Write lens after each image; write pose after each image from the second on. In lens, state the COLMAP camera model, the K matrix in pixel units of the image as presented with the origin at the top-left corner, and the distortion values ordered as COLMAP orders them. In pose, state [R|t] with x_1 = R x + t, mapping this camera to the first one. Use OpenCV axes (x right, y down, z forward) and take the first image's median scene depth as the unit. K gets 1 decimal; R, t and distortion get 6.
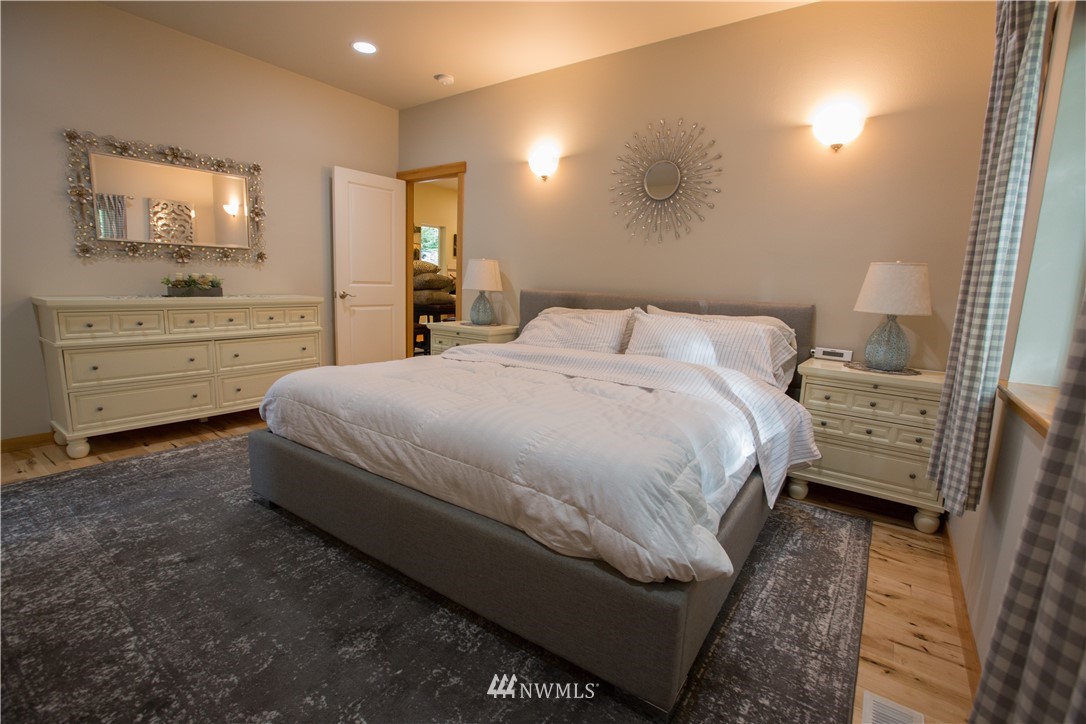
lens RADIAL K [[509.8, 0, 542.3], [0, 509.8, 355.6], [0, 0, 1]] dist [0.000478, 0.003182]
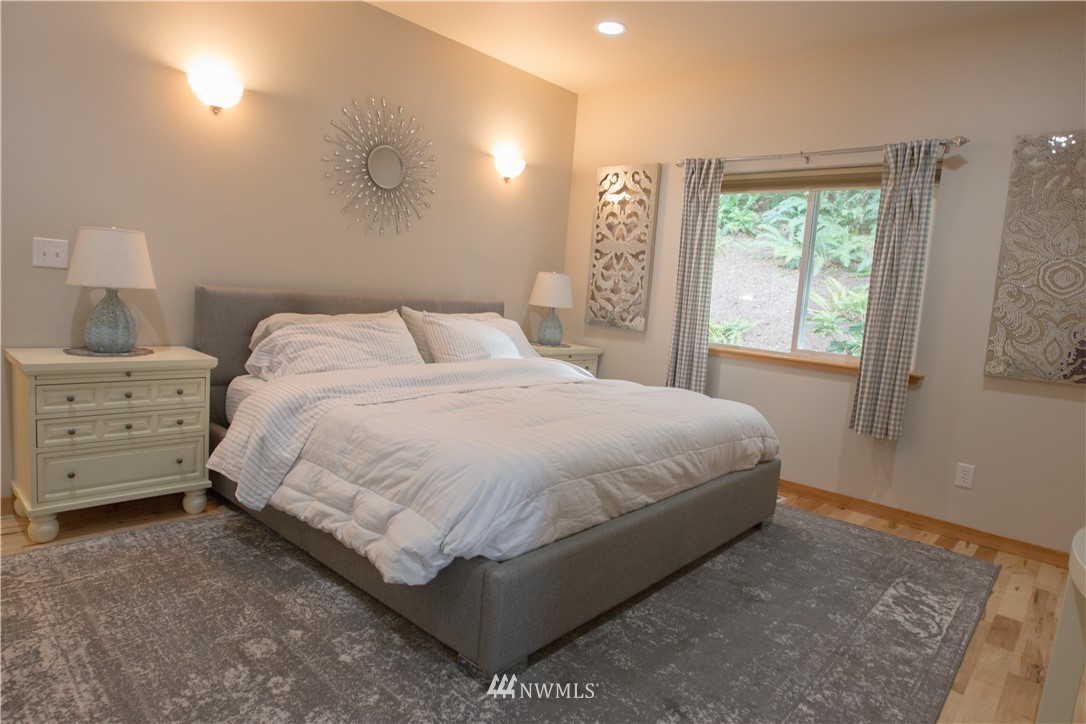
lens RADIAL K [[629.2, 0, 546.7], [0, 629.2, 373.3], [0, 0, 1]] dist [-0.055953, 0.016526]
pose [[0.098925, -0.158209, 0.982438, -1.232854], [0.074939, 0.985661, 0.151182, -0.180133], [-0.992269, 0.058668, 0.109363, 0.861928]]
